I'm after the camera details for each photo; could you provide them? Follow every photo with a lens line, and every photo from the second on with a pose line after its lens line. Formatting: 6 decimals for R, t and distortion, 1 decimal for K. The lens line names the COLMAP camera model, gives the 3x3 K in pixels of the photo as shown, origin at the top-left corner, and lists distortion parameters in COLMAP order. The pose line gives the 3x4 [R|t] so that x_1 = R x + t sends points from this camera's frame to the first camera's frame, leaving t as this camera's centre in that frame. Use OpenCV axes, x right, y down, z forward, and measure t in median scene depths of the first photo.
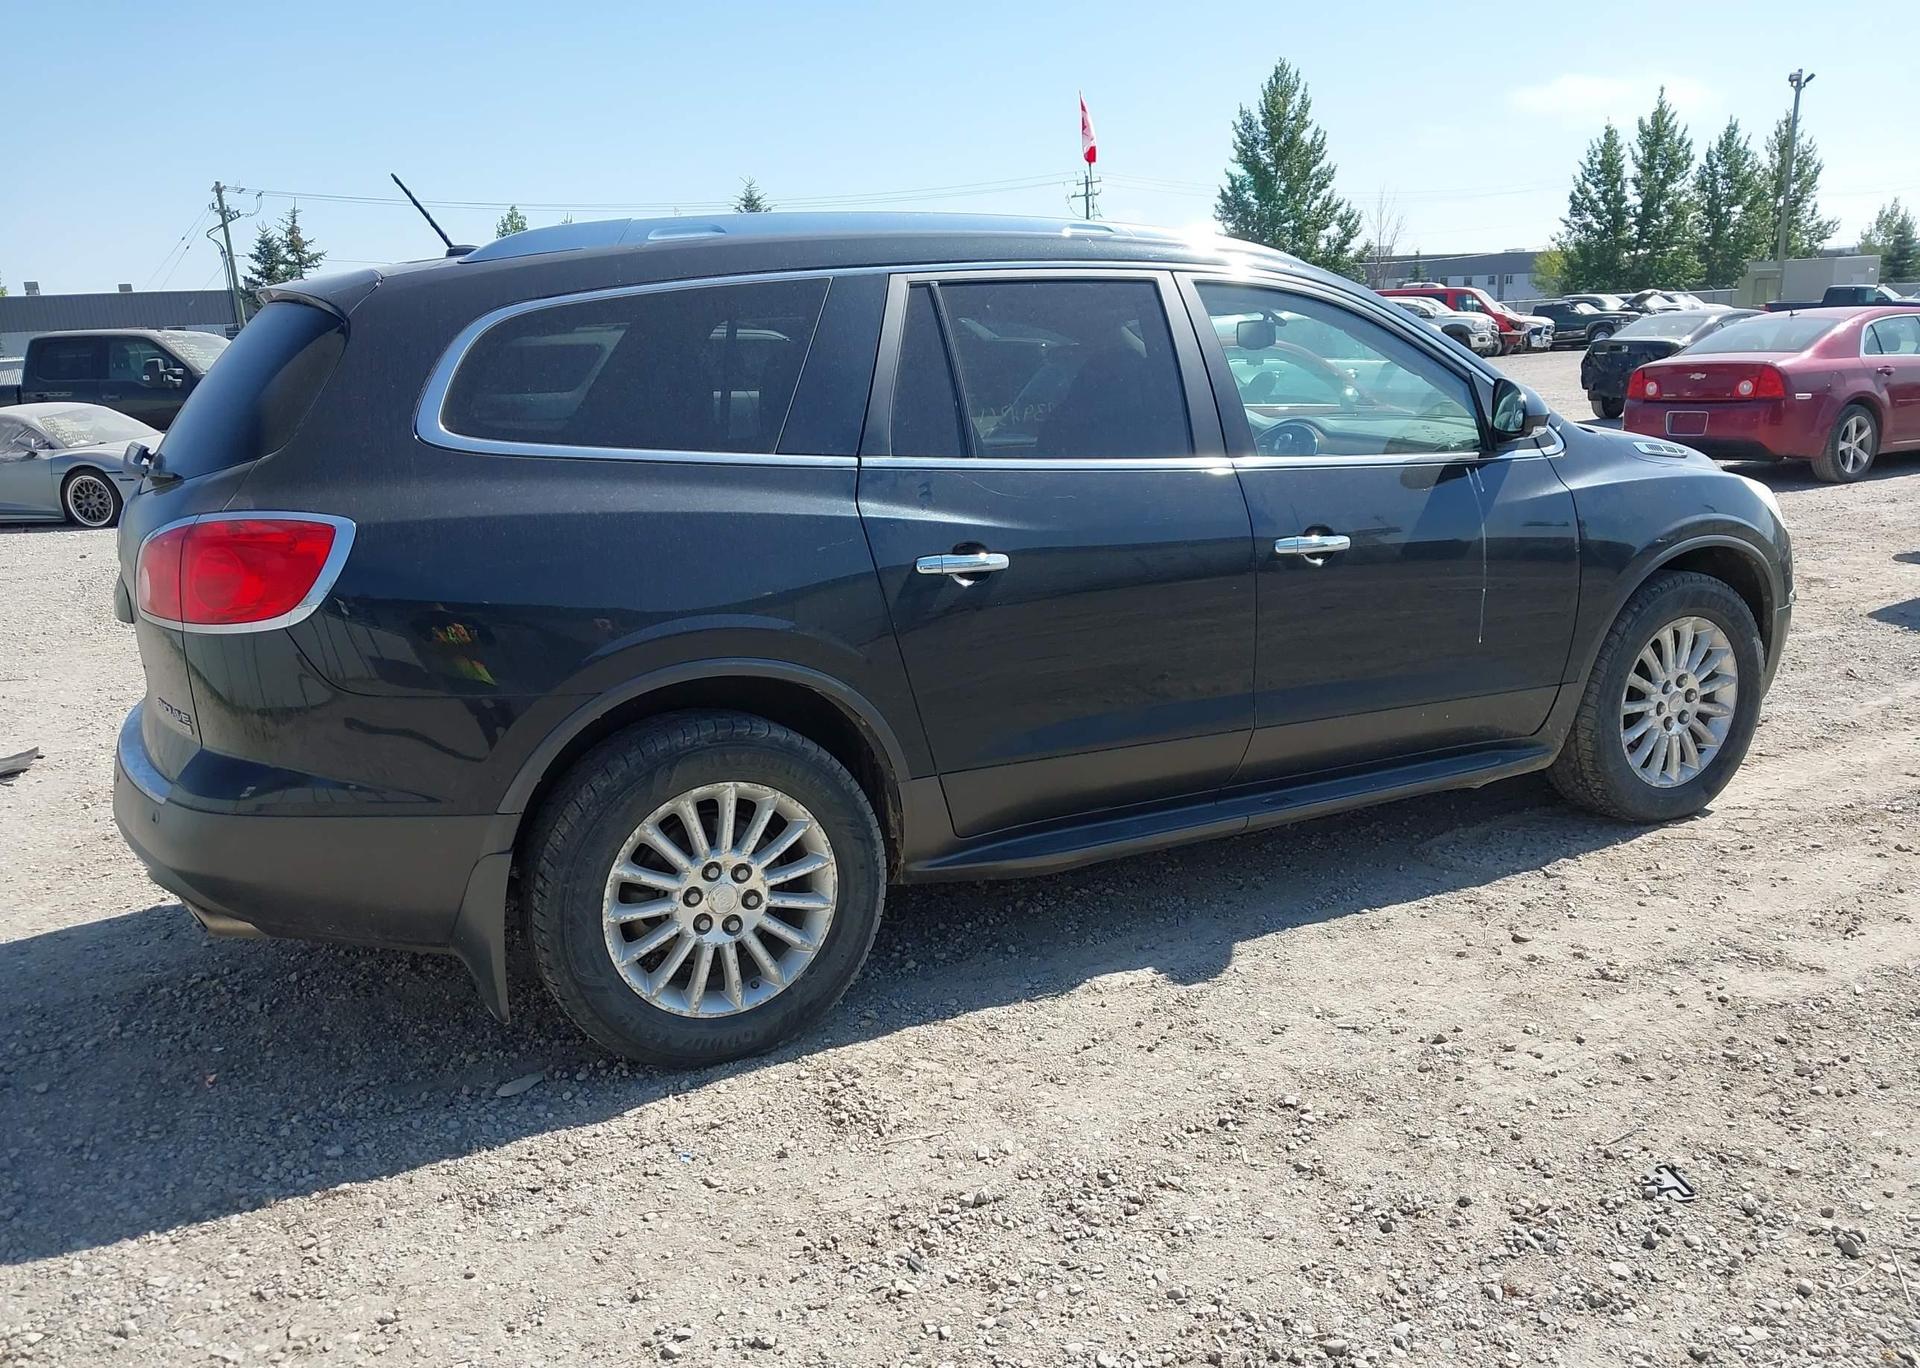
lens RADIAL K [[1562.1, 0, 961.1], [0, 1562.1, 694.9], [0, 0, 1]] dist [0.020500, -0.017747]
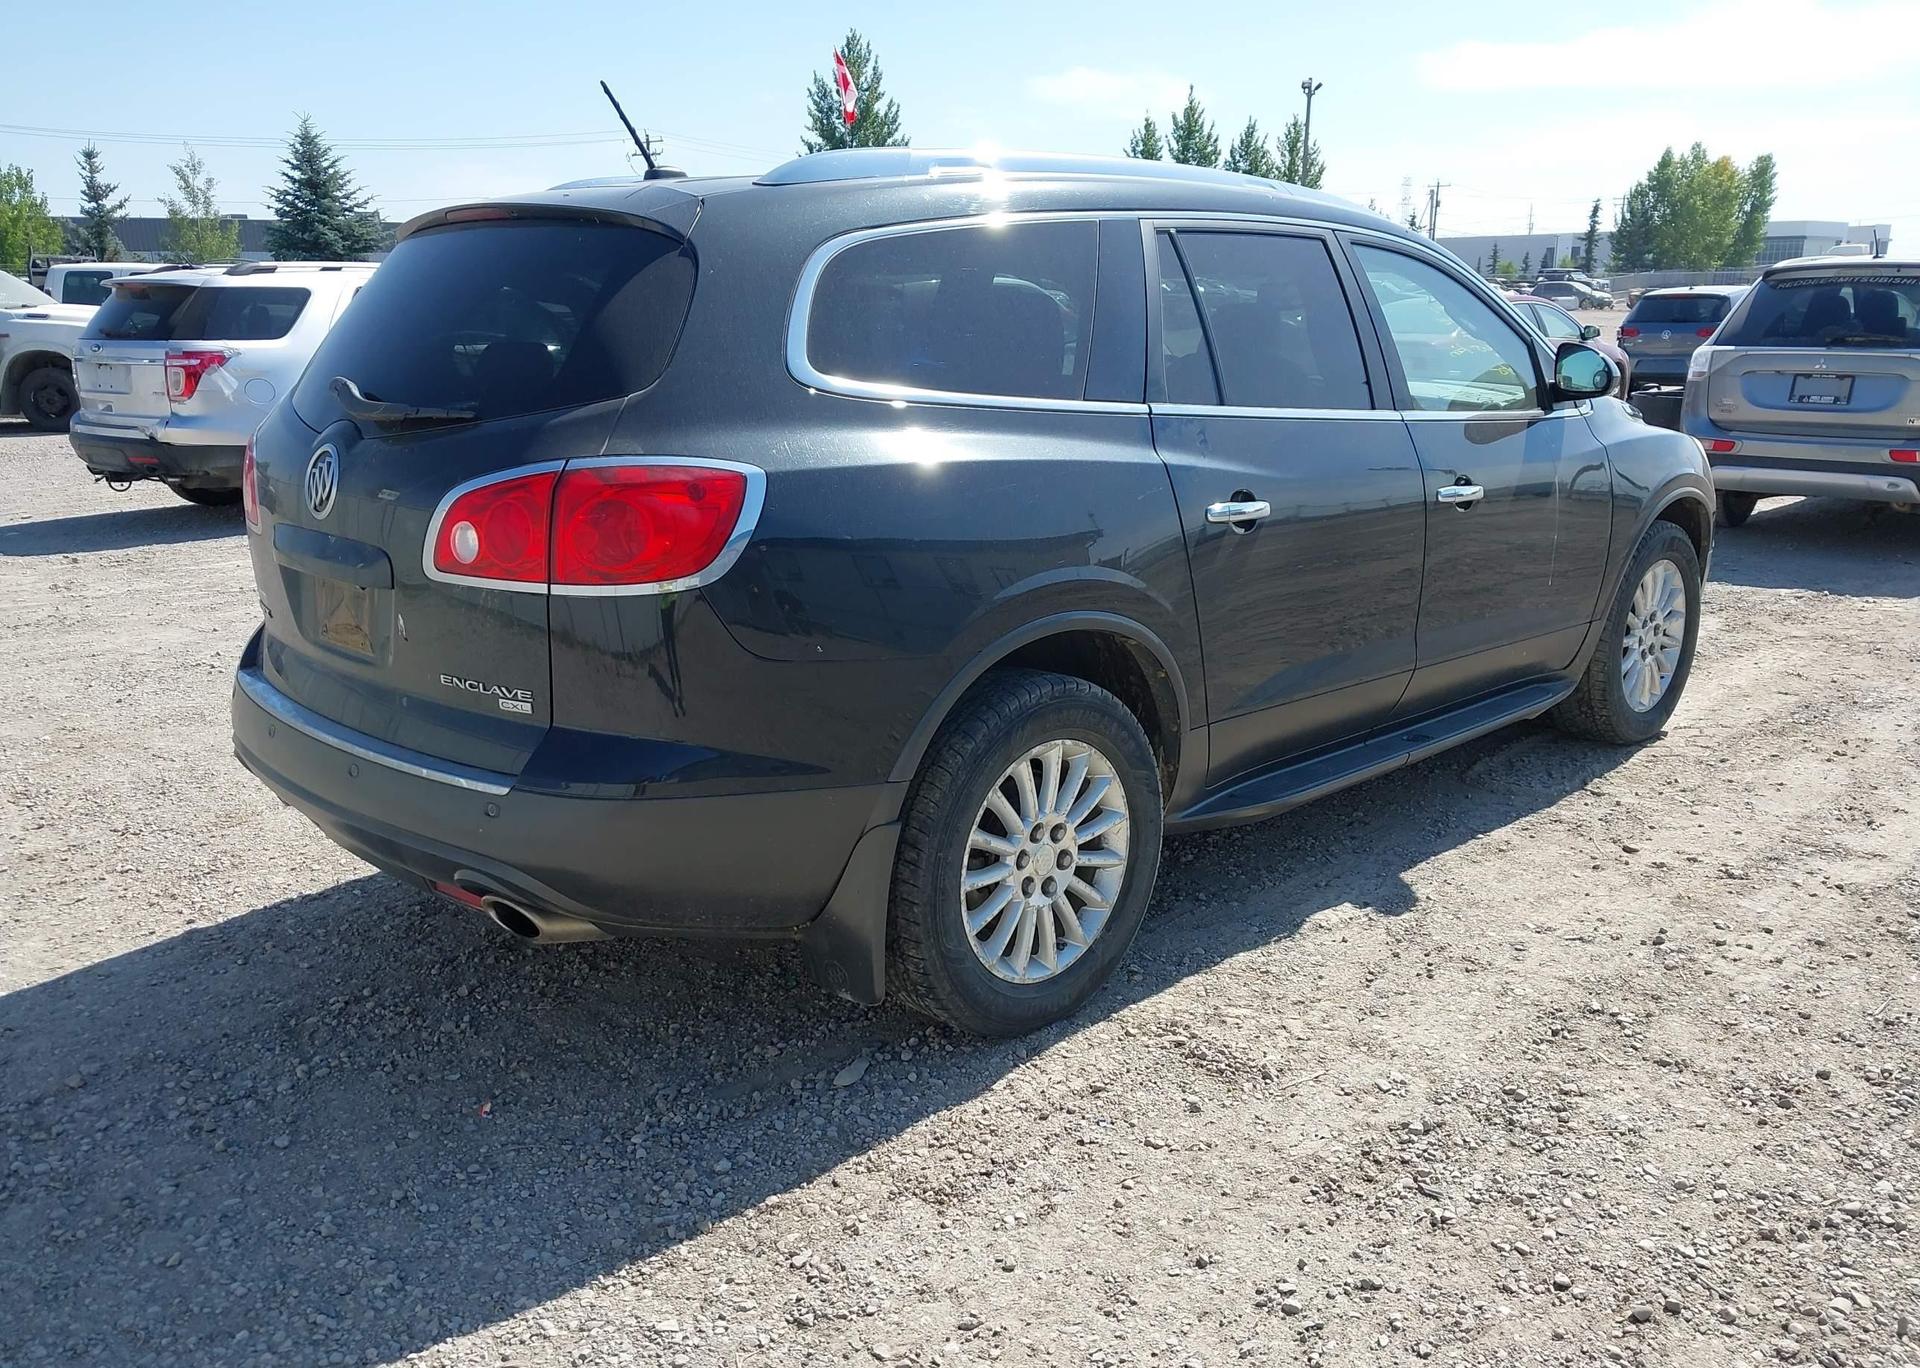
lens RADIAL K [[1575.7, 0, 960.0], [0, 1575.7, 684.0], [0, 0, 1]] dist [0.008099, 0.004362]
pose [[0.956155, -0.038910, 0.290263, -0.464249], [0.035618, 0.999227, 0.016616, 0.003317], [-0.290686, -0.005549, 0.956803, 0.080256]]
